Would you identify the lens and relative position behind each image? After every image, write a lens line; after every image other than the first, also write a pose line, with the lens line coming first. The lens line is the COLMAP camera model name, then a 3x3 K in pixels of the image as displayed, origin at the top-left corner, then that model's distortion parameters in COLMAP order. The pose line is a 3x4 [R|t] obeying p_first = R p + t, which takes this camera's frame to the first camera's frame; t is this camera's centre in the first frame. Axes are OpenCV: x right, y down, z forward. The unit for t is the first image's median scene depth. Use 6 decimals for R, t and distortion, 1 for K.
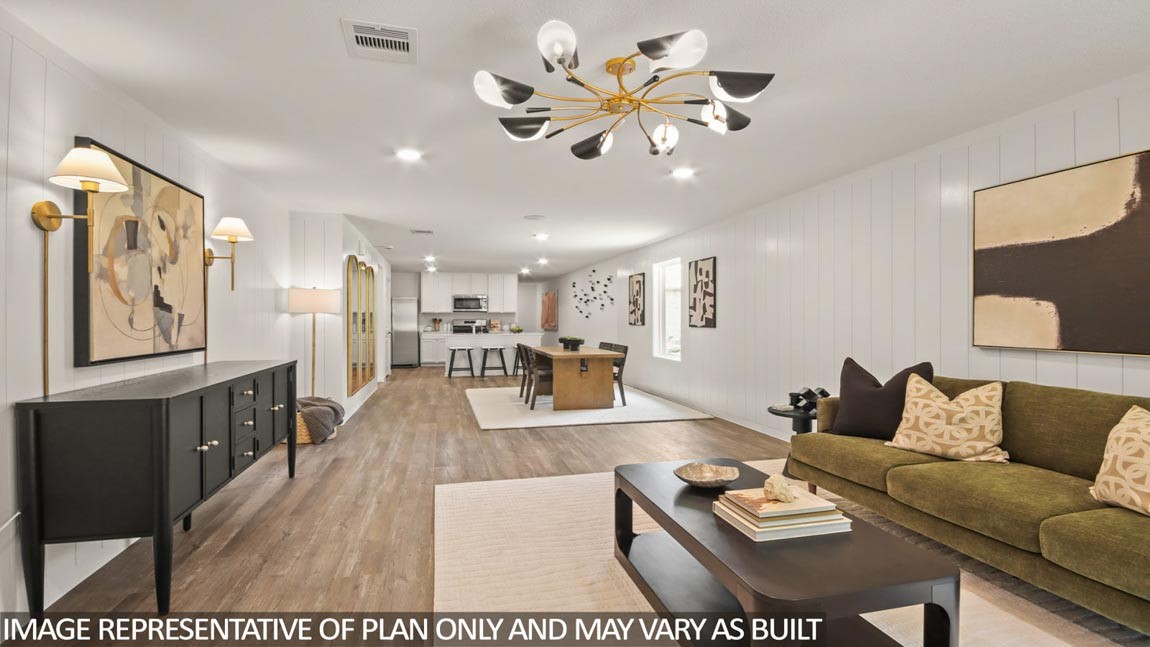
lens RADIAL K [[538.5, 0, 575.0], [0, 538.5, 323.5], [0, 0, 1]] dist [0.000314, 0.000017]
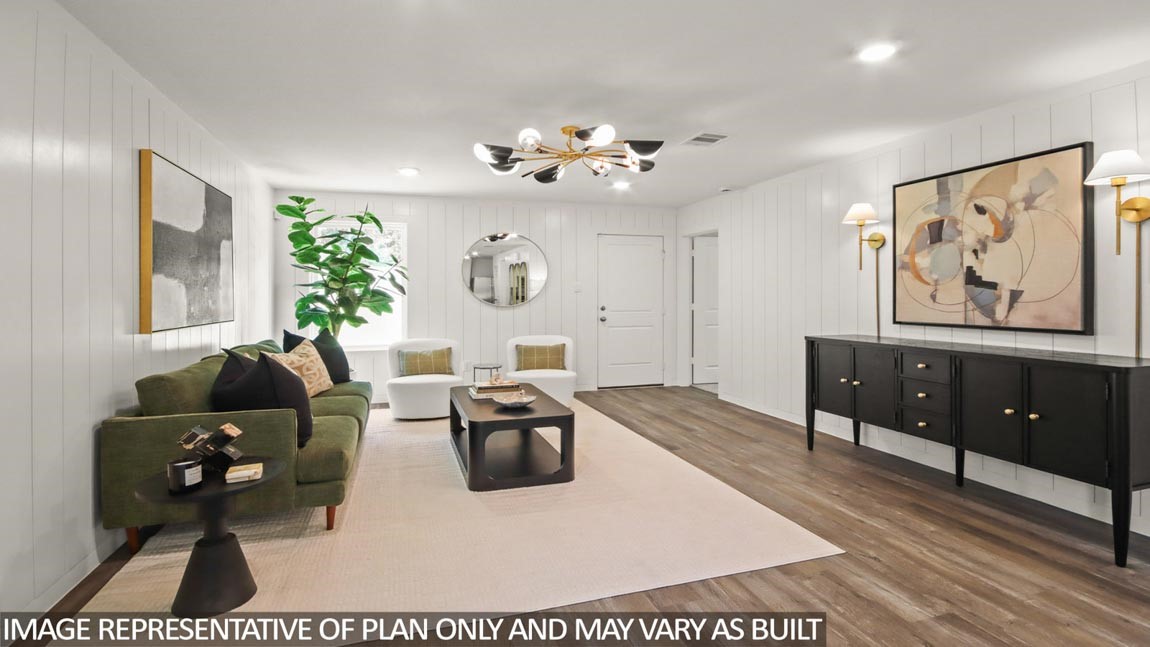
lens RADIAL K [[554.5, 0, 575.8], [0, 554.5, 294.2], [0, 0, 1]] dist [0.000037, 0.000001]
pose [[-0.998184, -0.000320, -0.060240, 0.135337], [-0.000666, 0.999983, 0.005723, -0.016975], [0.060238, 0.005753, -0.998167, 2.118822]]
